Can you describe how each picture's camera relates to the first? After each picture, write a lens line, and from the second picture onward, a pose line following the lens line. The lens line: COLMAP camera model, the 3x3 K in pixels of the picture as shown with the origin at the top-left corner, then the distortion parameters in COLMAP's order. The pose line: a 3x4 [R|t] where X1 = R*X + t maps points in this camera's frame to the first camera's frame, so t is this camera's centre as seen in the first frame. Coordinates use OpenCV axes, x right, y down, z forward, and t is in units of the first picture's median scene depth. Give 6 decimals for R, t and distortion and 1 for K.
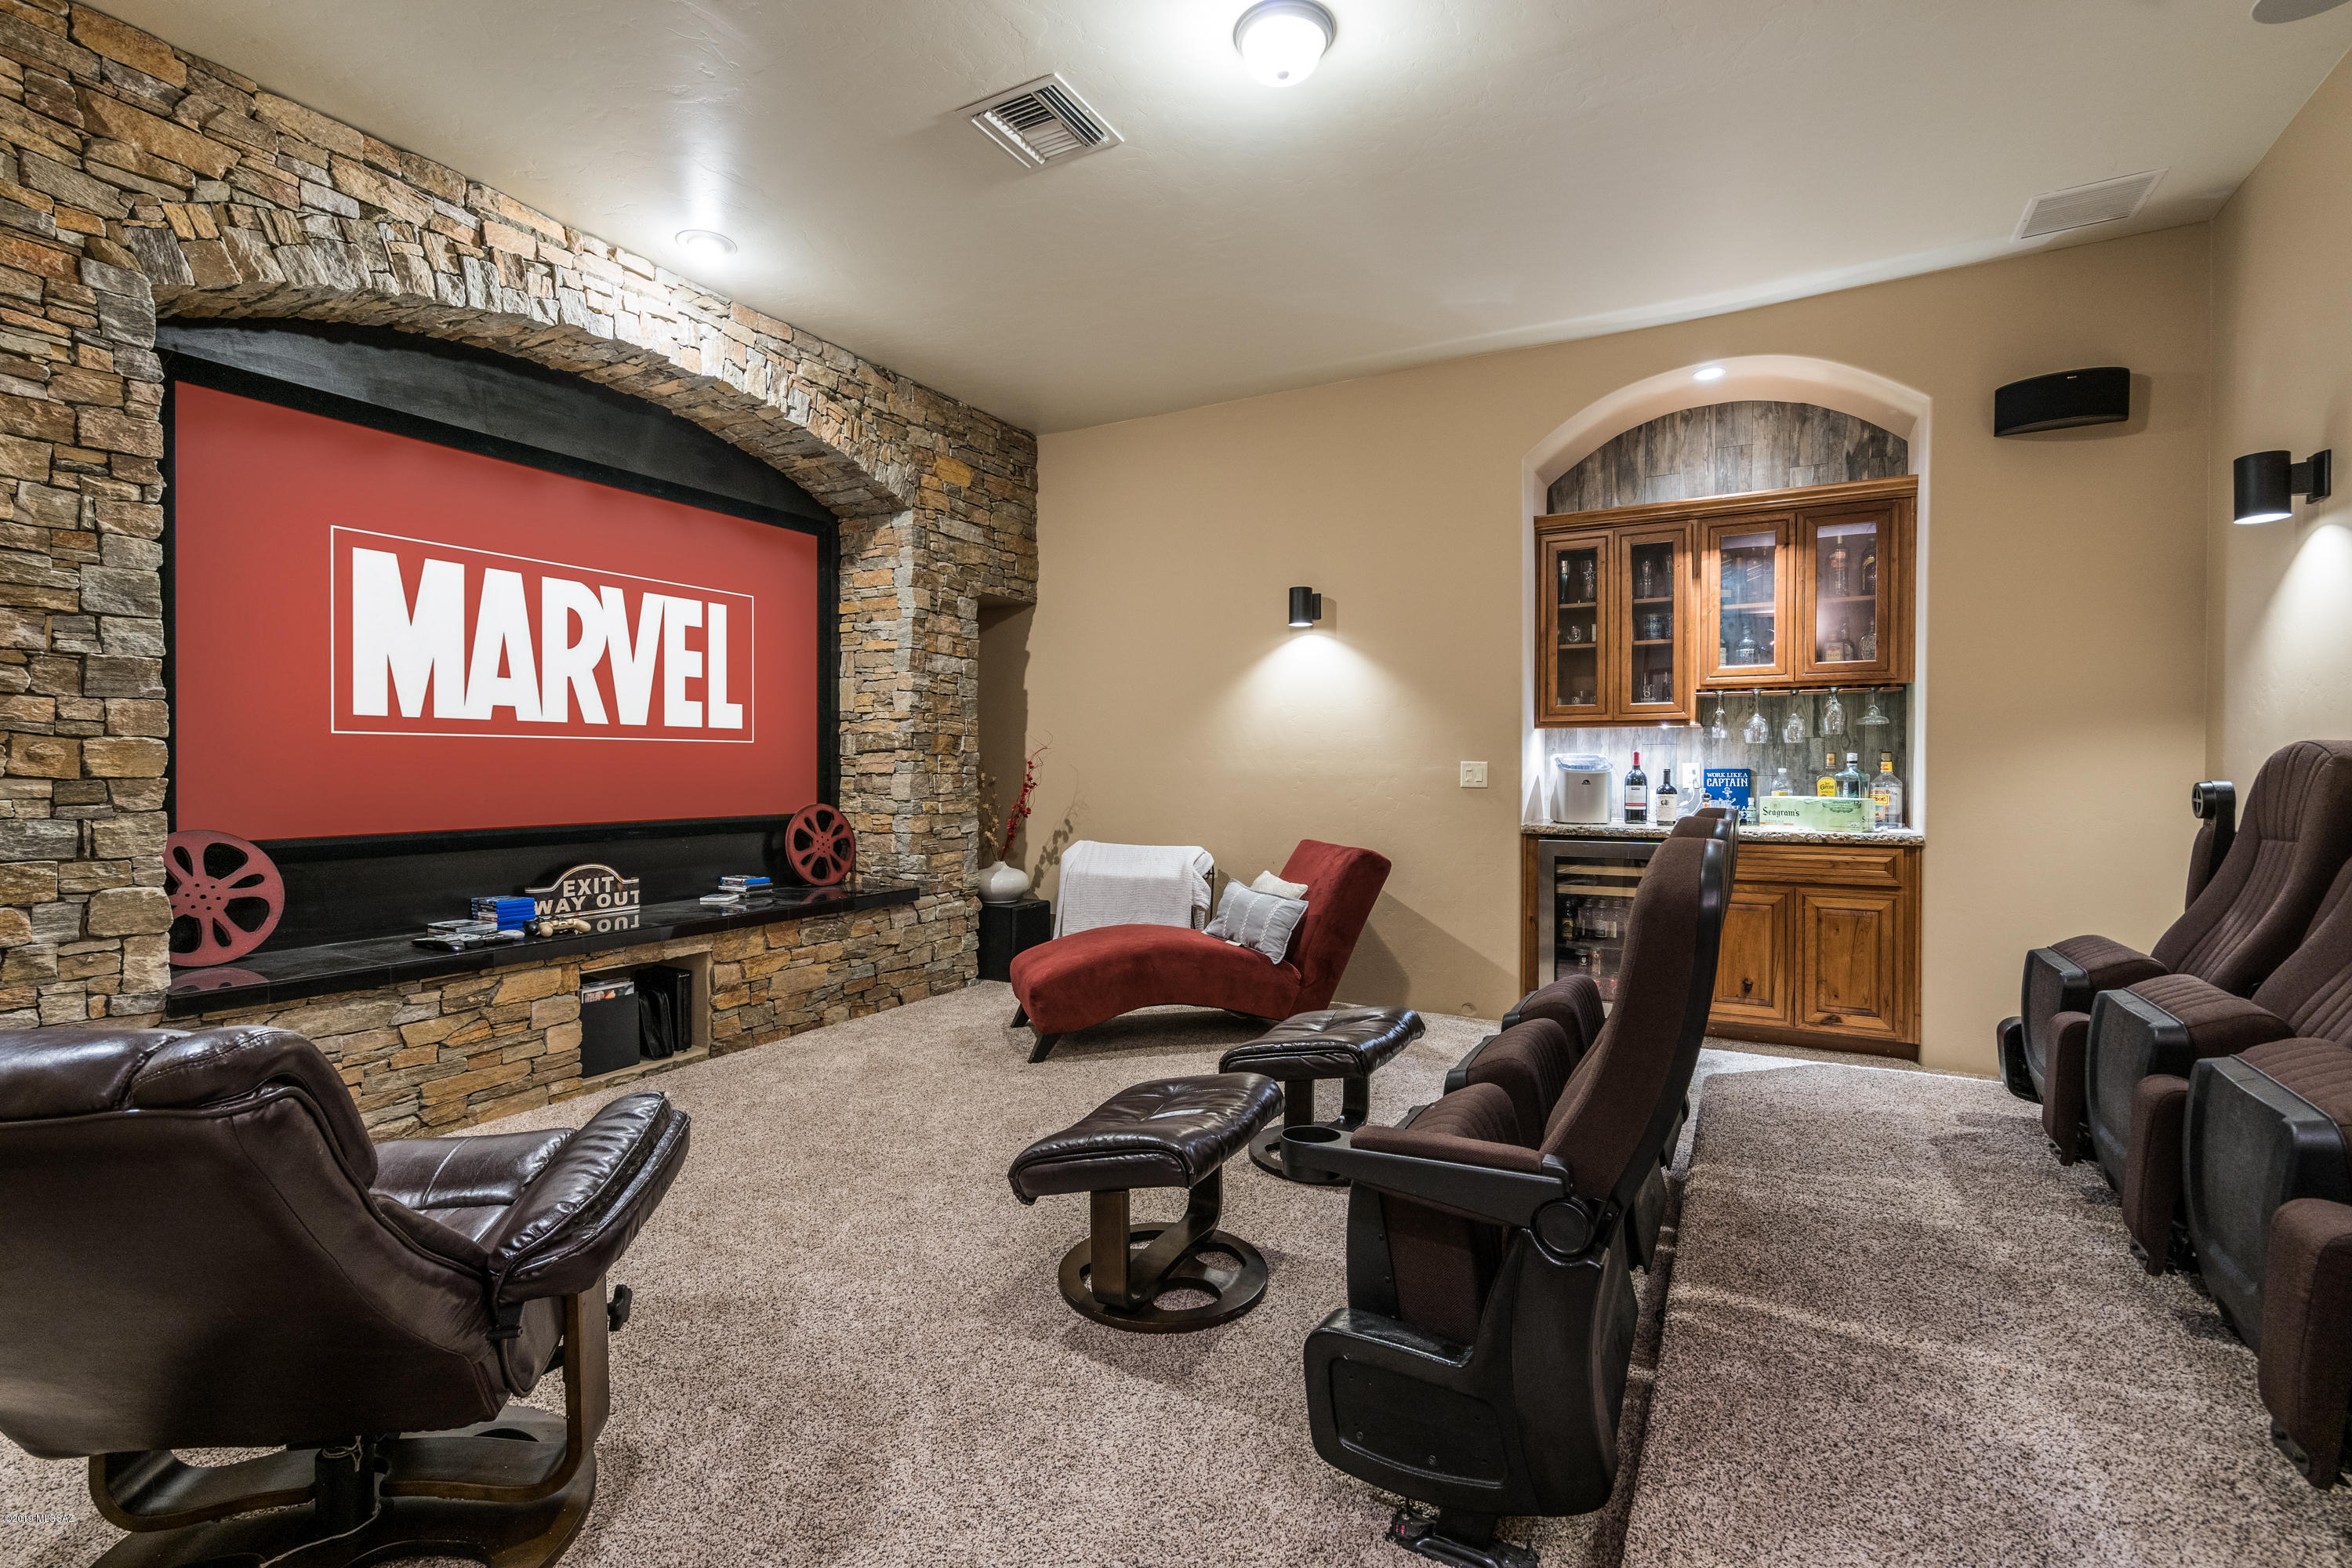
lens RADIAL K [[1085.3, 0, 1161.1], [0, 1085.3, 783.9], [0, 0, 1]] dist [0.002762, 0.000798]
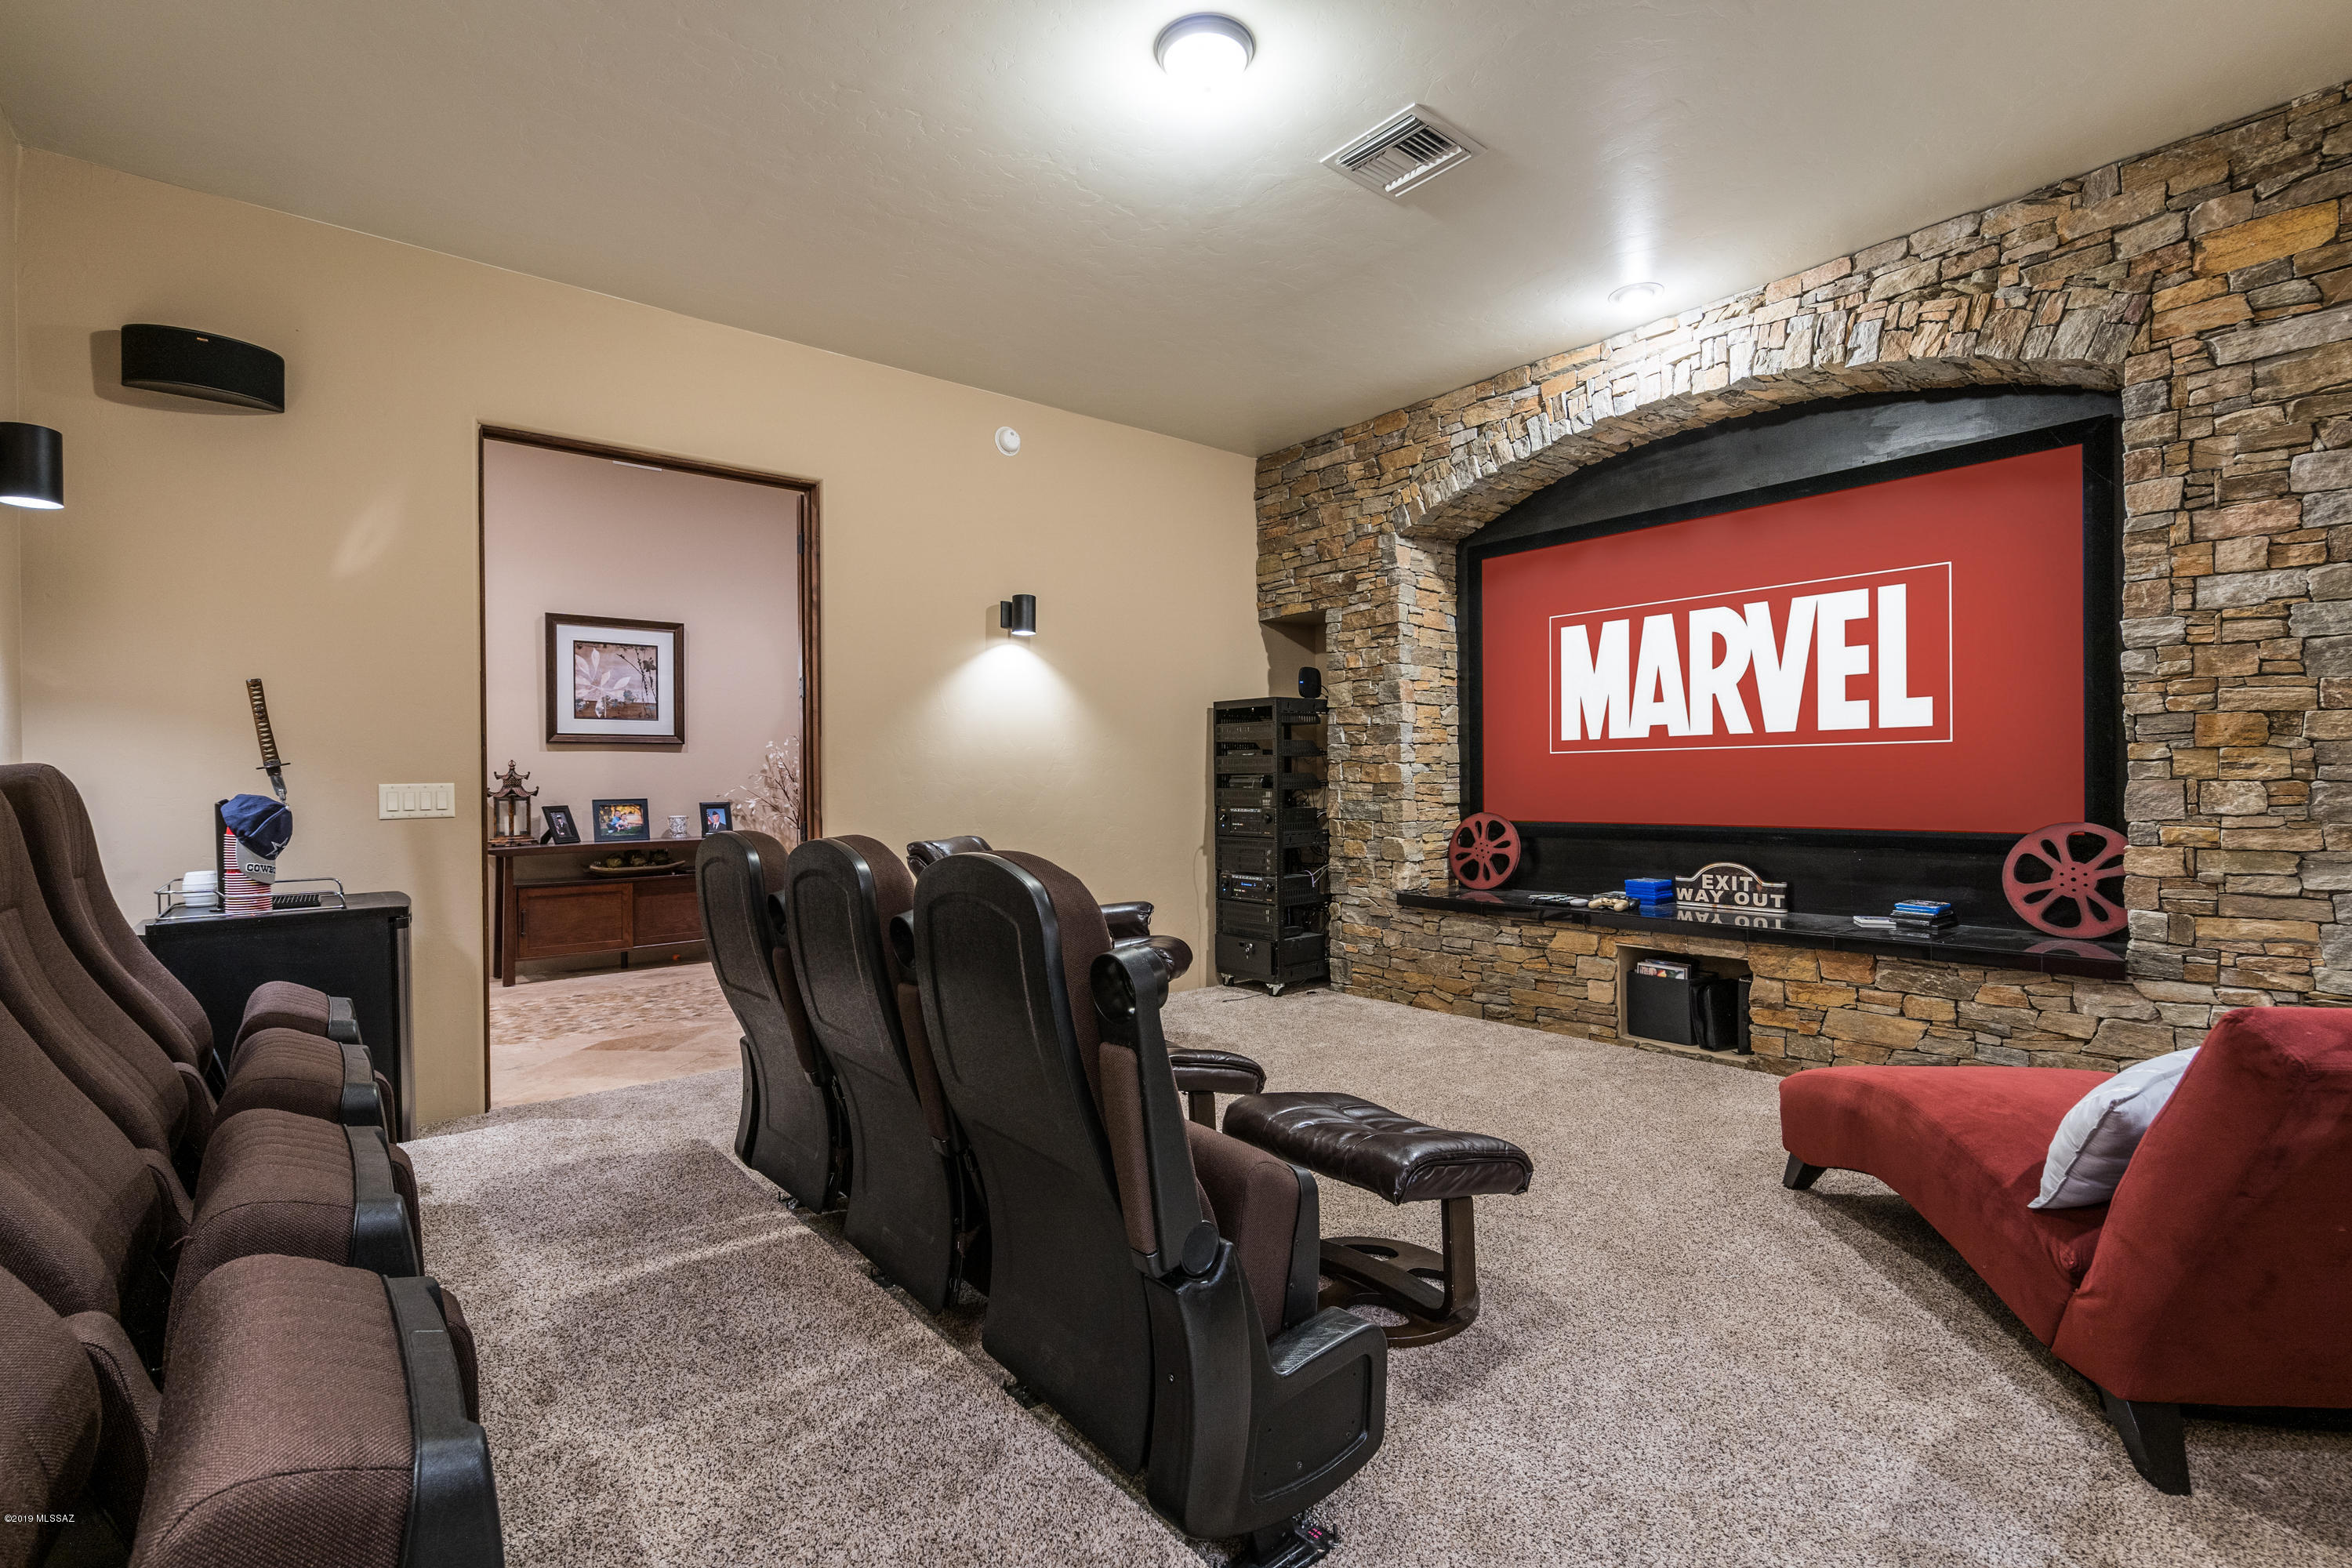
lens RADIAL K [[1085.3, 0, 1161.8], [0, 1085.3, 780.8], [0, 0, 1]] dist [0.002762, 0.000798]
pose [[-0.378009, 0.005698, -0.925785, 0.694403], [-0.003034, 0.999968, 0.007393, -0.014732], [0.925797, 0.005603, -0.377979, 0.874661]]
